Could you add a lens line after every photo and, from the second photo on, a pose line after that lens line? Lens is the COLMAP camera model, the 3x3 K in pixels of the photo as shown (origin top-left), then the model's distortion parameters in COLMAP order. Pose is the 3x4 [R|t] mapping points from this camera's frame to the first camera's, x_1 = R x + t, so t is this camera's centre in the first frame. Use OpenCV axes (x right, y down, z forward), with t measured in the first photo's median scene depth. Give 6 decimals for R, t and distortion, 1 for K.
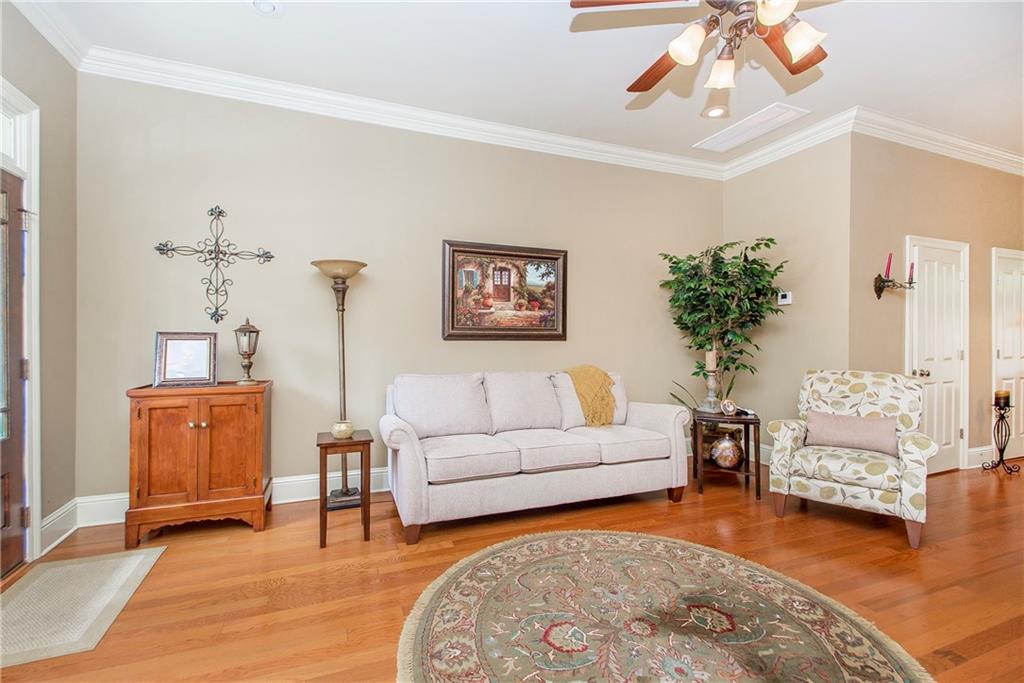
lens RADIAL K [[427.2, 0, 490.3], [0, 427.2, 341.8], [0, 0, 1]] dist [0.000288, -0.000057]
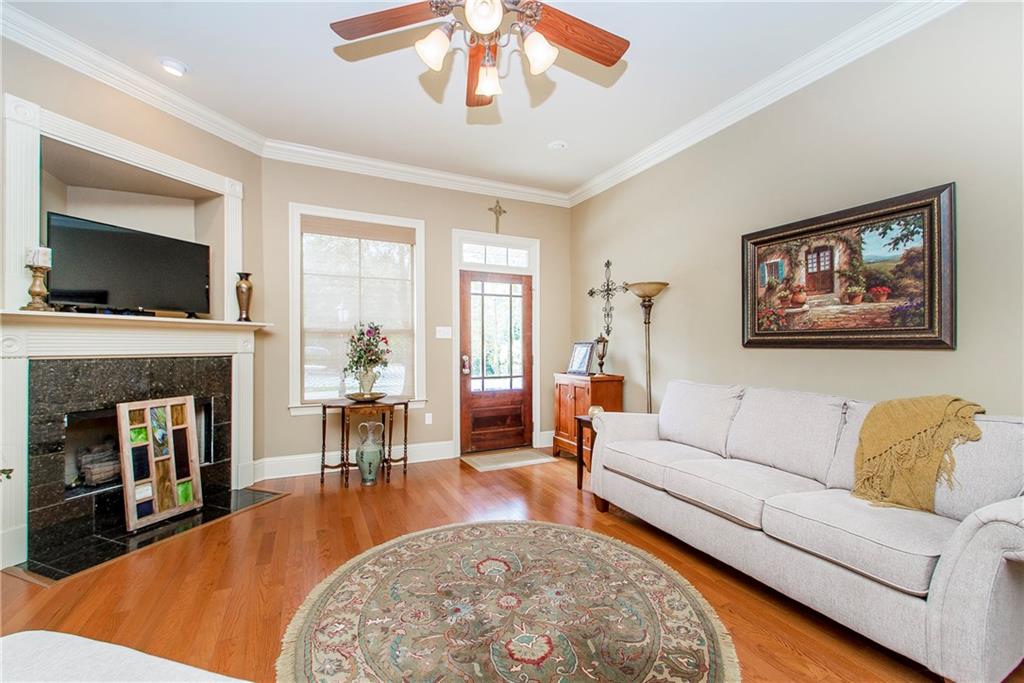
lens RADIAL K [[414.2, 0, 506.3], [0, 414.2, 341.6], [0, 0, 1]] dist [-0.001362, -0.000634]
pose [[0.099546, -0.007303, -0.995006, 0.677826], [0.003477, 0.999970, -0.006992, -0.011422], [0.995027, -0.002764, 0.099568, 0.407868]]
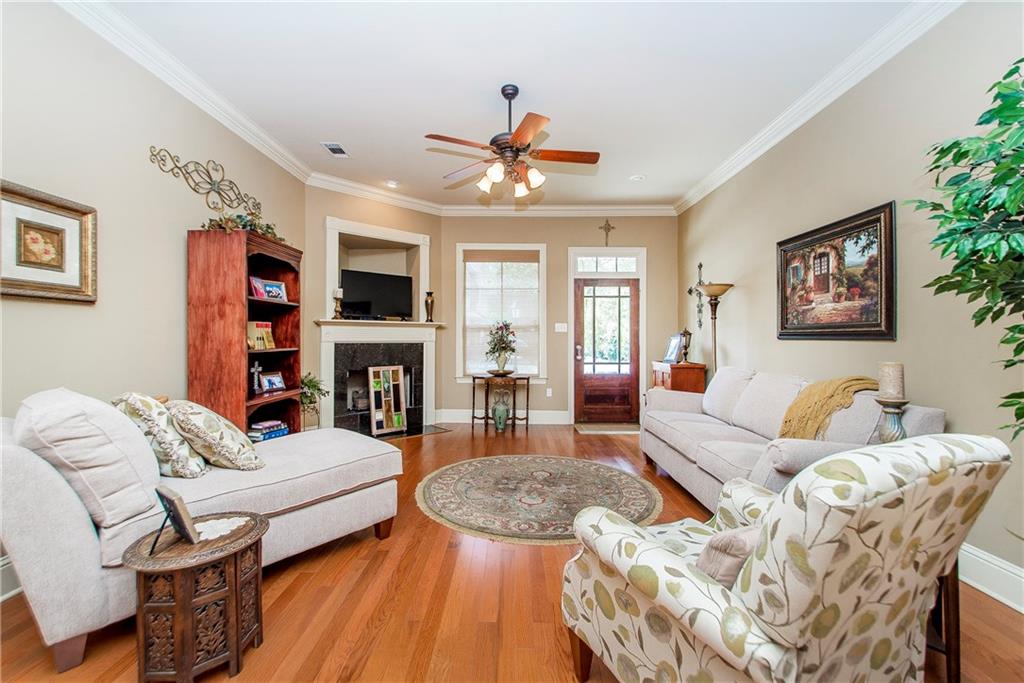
lens RADIAL K [[414.5, 0, 512.2], [0, 414.5, 335.0], [0, 0, 1]] dist [0.000373, 0.000223]
pose [[-0.338896, -0.007509, -0.940794, 1.014285], [-0.000919, 0.999970, -0.007650, -0.006501], [0.940823, -0.001728, -0.338893, 0.711731]]
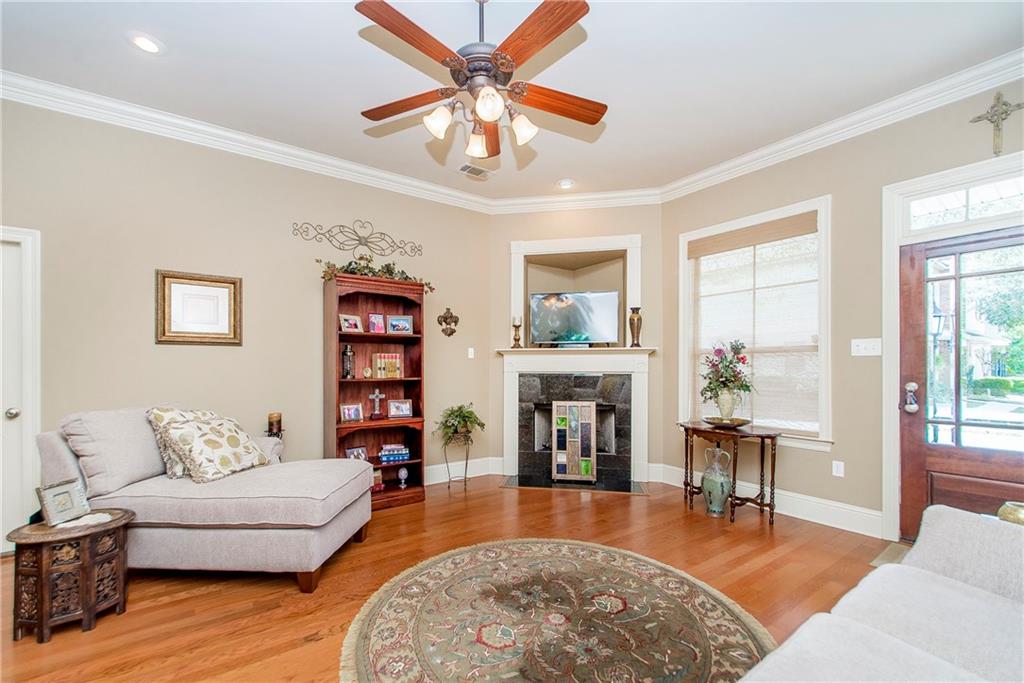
lens RADIAL K [[431.4, 0, 505.9], [0, 431.4, 366.3], [0, 0, 1]] dist [-0.000073, -0.000424]
pose [[-0.957233, 0.000096, -0.289317, 0.380931], [0.000713, 0.999998, -0.002027, -0.008651], [0.289317, -0.002147, -0.957231, 0.965164]]
